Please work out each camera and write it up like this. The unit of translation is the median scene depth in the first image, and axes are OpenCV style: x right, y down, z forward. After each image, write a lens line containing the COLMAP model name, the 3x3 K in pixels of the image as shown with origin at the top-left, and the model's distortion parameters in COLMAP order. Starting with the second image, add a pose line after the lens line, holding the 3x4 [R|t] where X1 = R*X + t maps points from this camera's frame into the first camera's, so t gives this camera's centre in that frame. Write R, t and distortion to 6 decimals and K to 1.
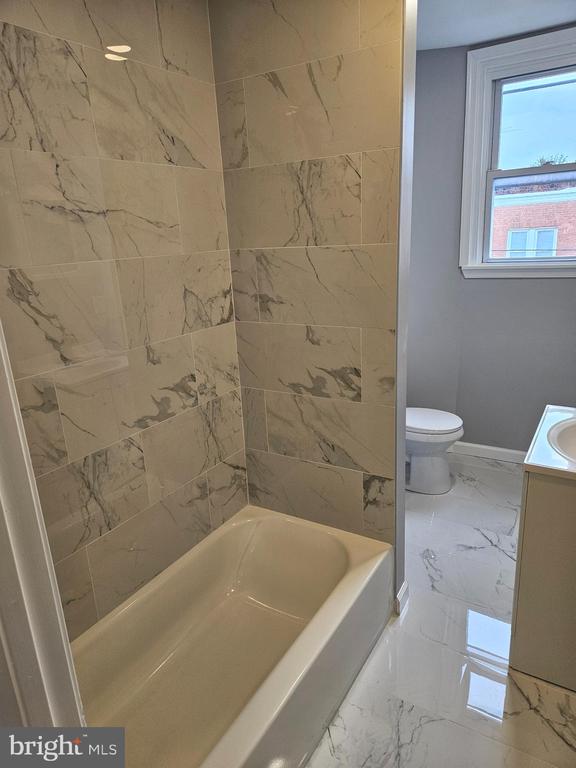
lens RADIAL K [[515.0, 0, 288.4], [0, 515.0, 378.3], [0, 0, 1]] dist [0.077718, -0.058298]
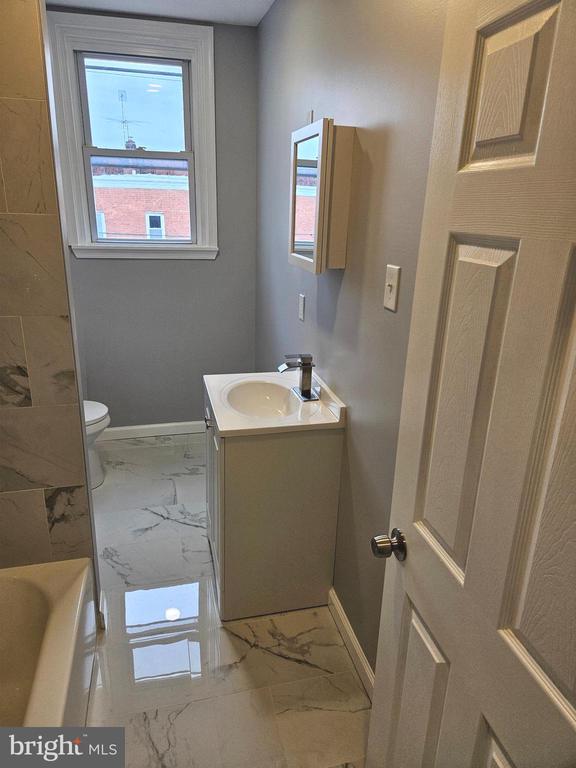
lens RADIAL K [[518.5, 0, 271.6], [0, 518.5, 370.5], [0, 0, 1]] dist [0.074916, -0.068239]
pose [[0.704496, -0.148579, 0.693981, -0.156344], [0.136716, 0.987937, 0.072727, -0.018064], [-0.696416, 0.043643, 0.716310, 0.125328]]
